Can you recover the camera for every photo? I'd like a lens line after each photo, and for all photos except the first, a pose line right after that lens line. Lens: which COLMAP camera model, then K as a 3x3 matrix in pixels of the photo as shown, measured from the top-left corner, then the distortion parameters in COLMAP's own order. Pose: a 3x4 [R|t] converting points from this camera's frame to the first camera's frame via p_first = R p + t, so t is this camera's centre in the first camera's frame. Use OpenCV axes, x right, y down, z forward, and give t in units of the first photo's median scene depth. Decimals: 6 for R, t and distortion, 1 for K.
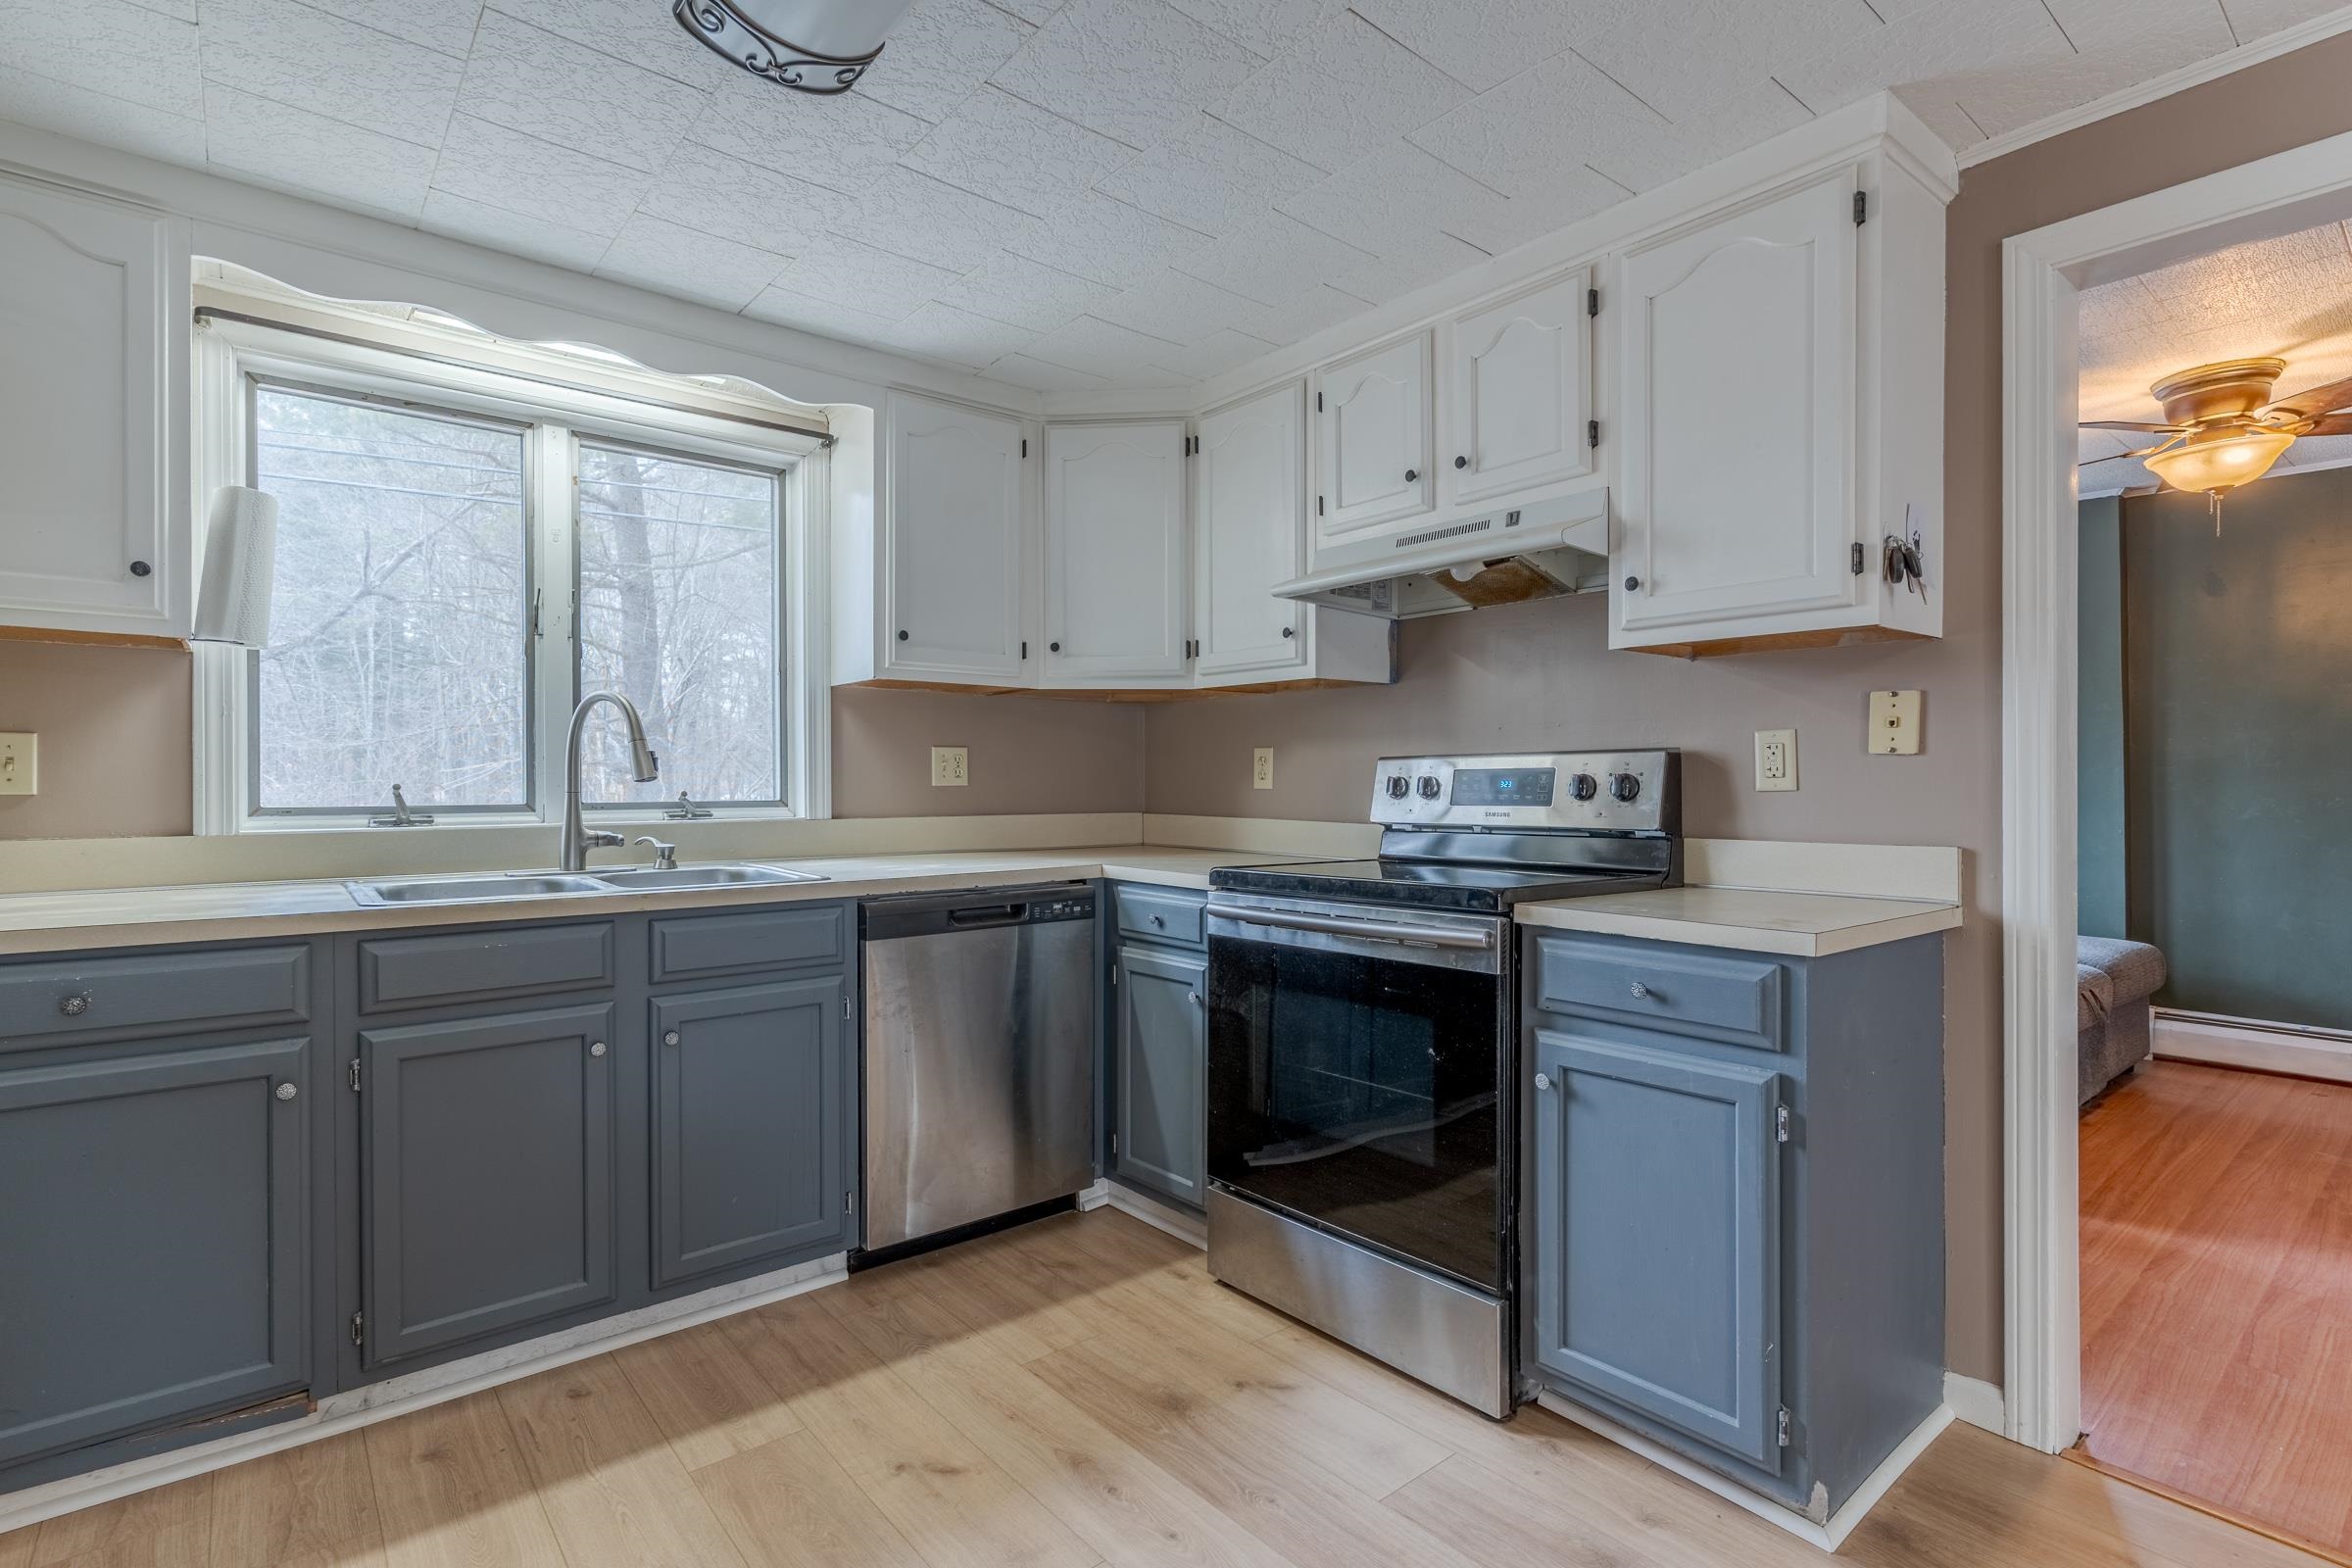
lens RADIAL K [[1119.3, 0, 1175.9], [0, 1119.3, 772.9], [0, 0, 1]] dist [0.001930, 0.000855]
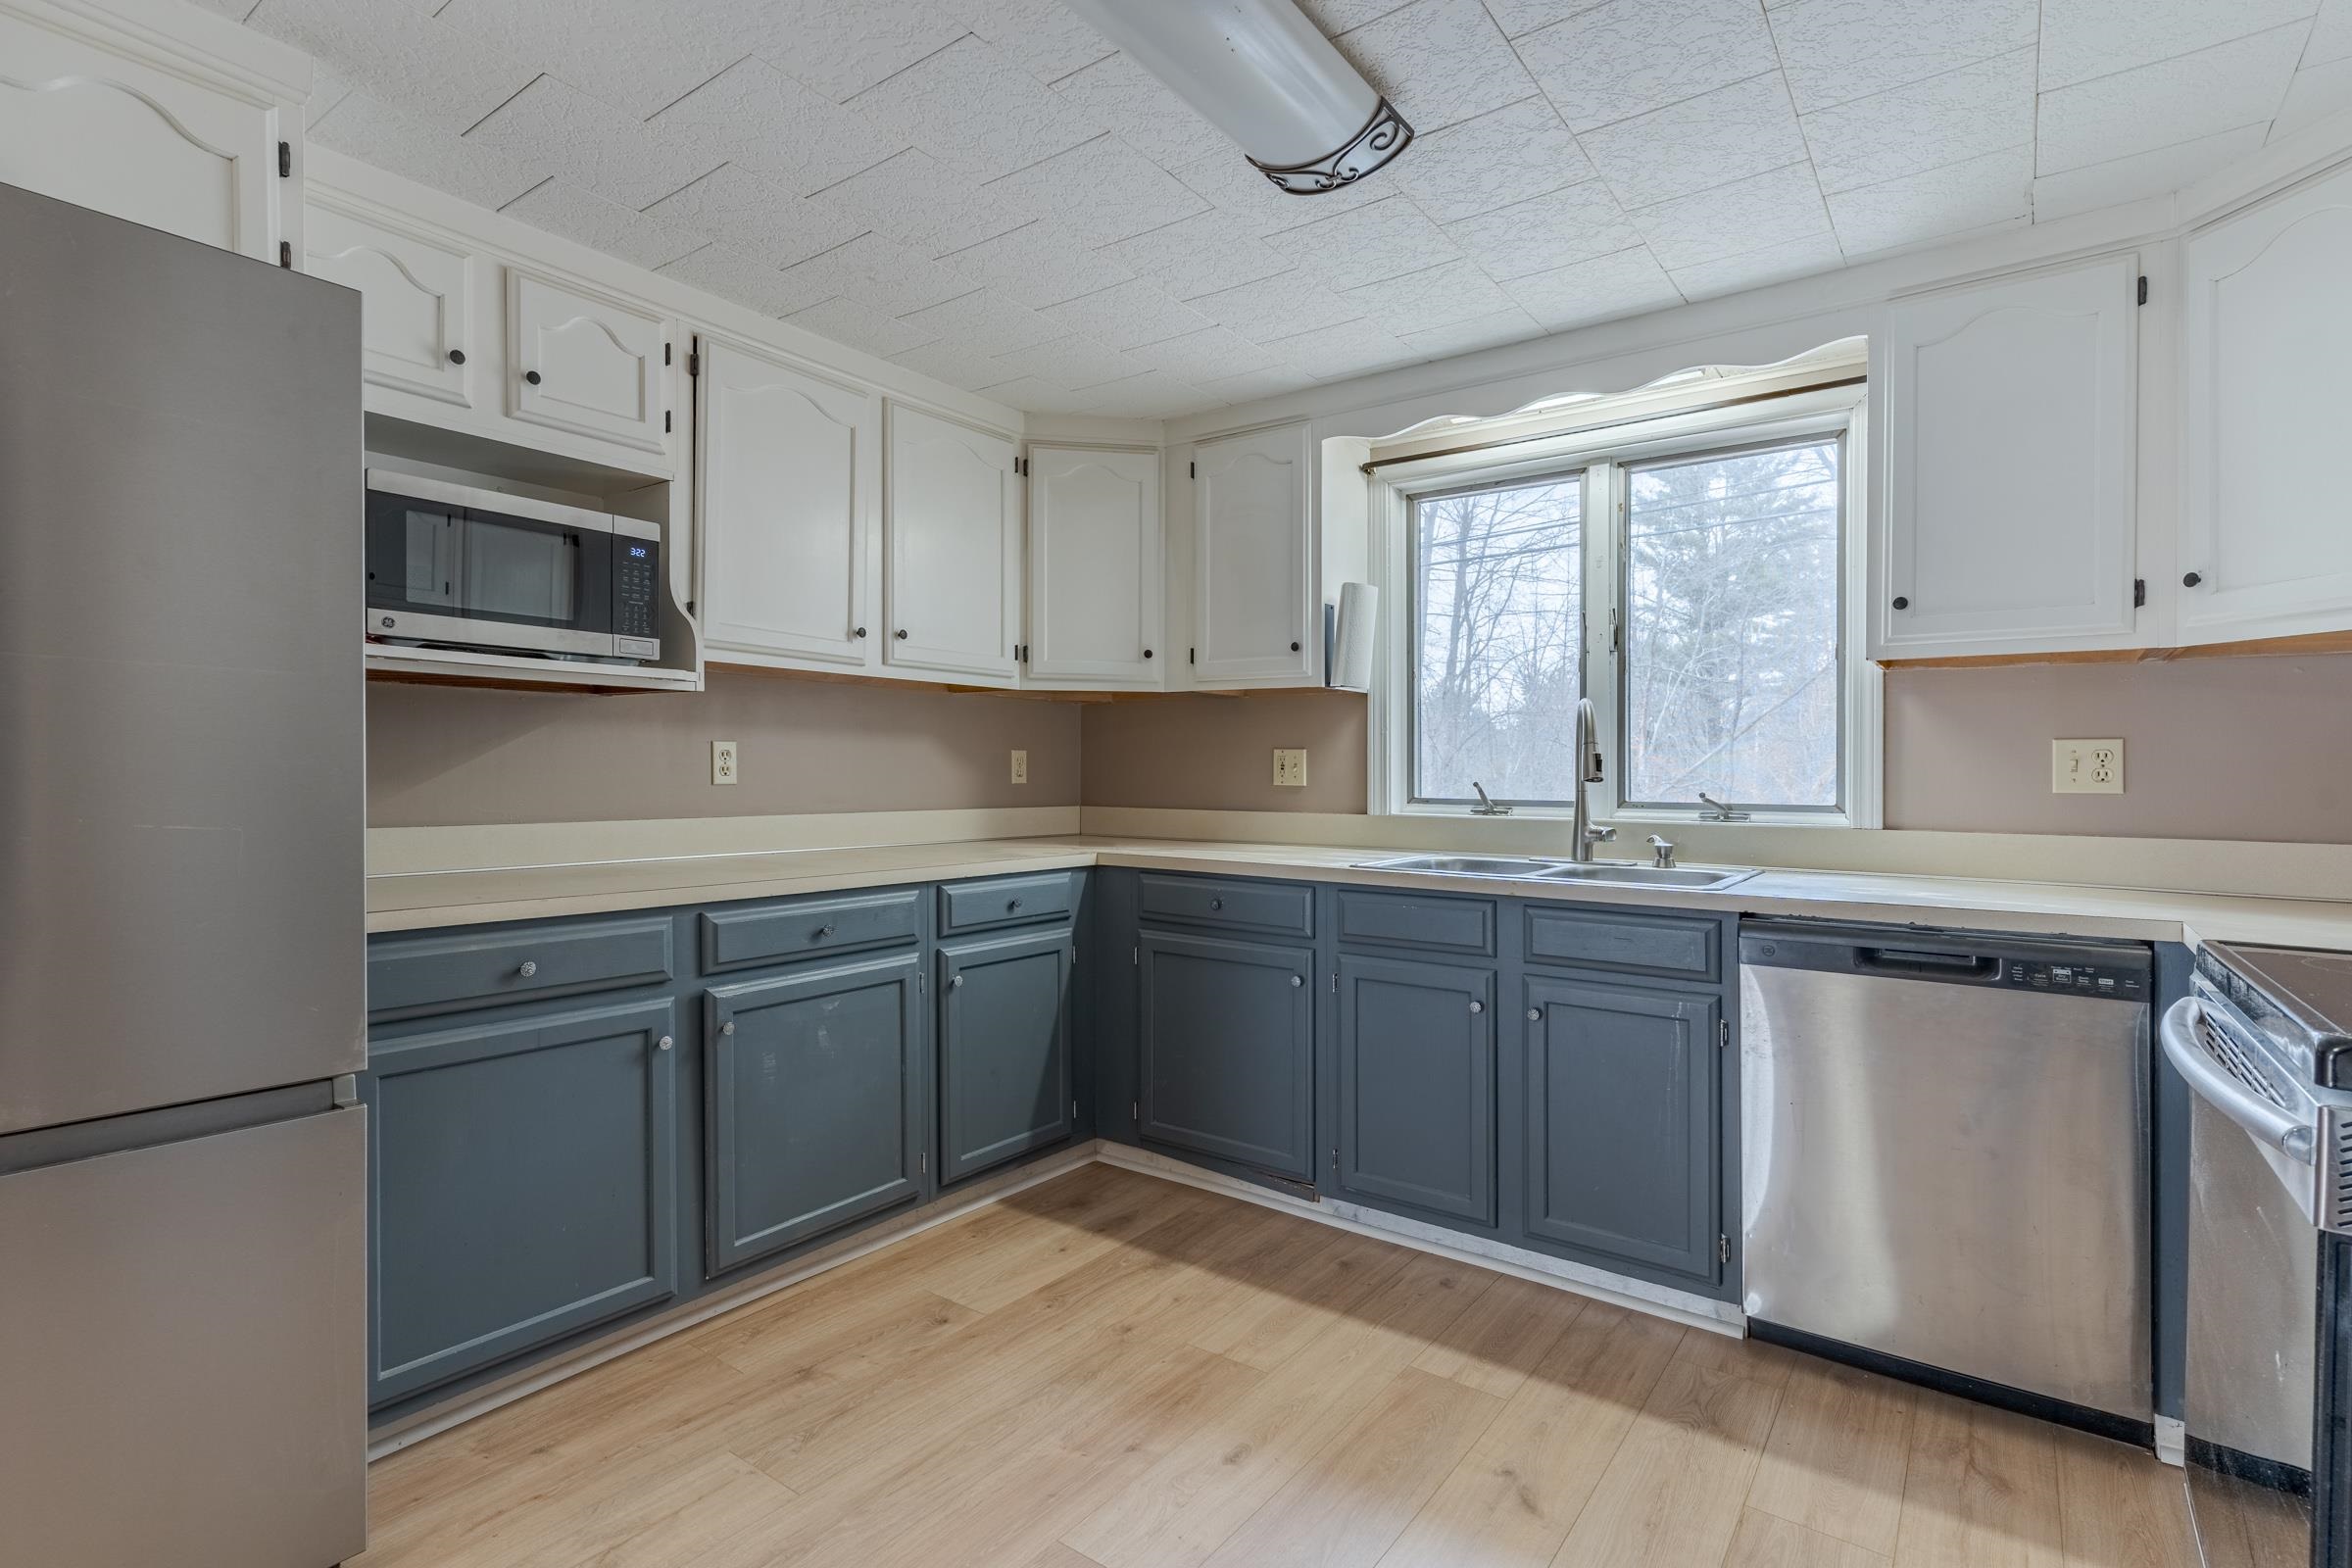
lens RADIAL K [[1119.3, 0, 1179.0], [0, 1119.3, 778.4], [0, 0, 1]] dist [0.001930, 0.000855]
pose [[0.237245, 0.006647, -0.971427, 0.473890], [-0.002900, 0.999977, 0.006134, -0.000971], [0.971445, 0.001362, 0.237259, 0.352196]]
